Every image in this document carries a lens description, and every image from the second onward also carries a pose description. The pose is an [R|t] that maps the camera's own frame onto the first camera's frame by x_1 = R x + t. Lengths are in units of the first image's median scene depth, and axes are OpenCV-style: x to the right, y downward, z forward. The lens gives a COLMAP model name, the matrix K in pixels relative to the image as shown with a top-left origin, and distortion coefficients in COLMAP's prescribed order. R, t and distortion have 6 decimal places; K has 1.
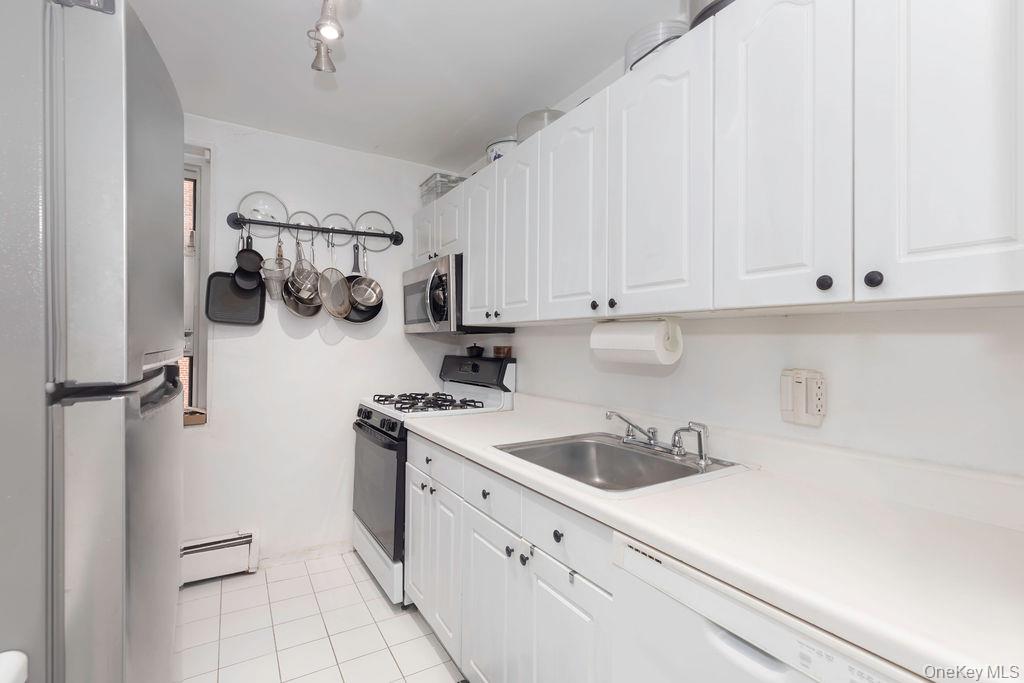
lens RADIAL K [[463.1, 0, 512.0], [0, 463.1, 341.5], [0, 0, 1]] dist [0.001253, 0.000142]
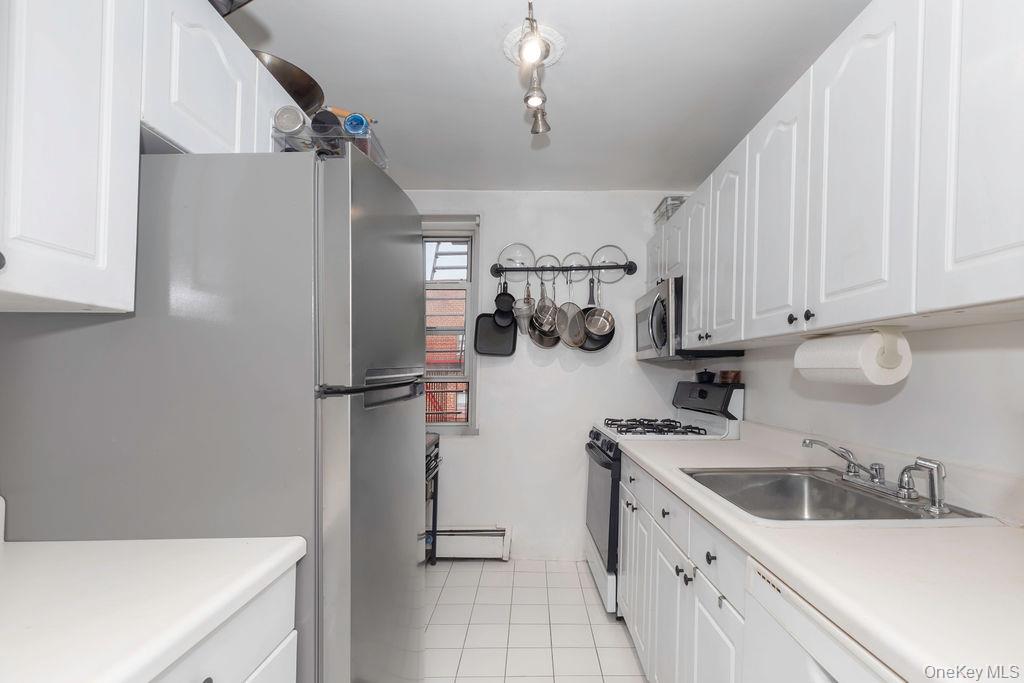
lens RADIAL K [[474.4, 0, 530.5], [0, 474.4, 372.6], [0, 0, 1]] dist [-0.000534, -0.000113]
pose [[0.857245, -0.011053, -0.514791, 0.127355], [0.011215, 0.999933, -0.002795, 0.012485], [0.514787, -0.003378, 0.857311, -0.020874]]
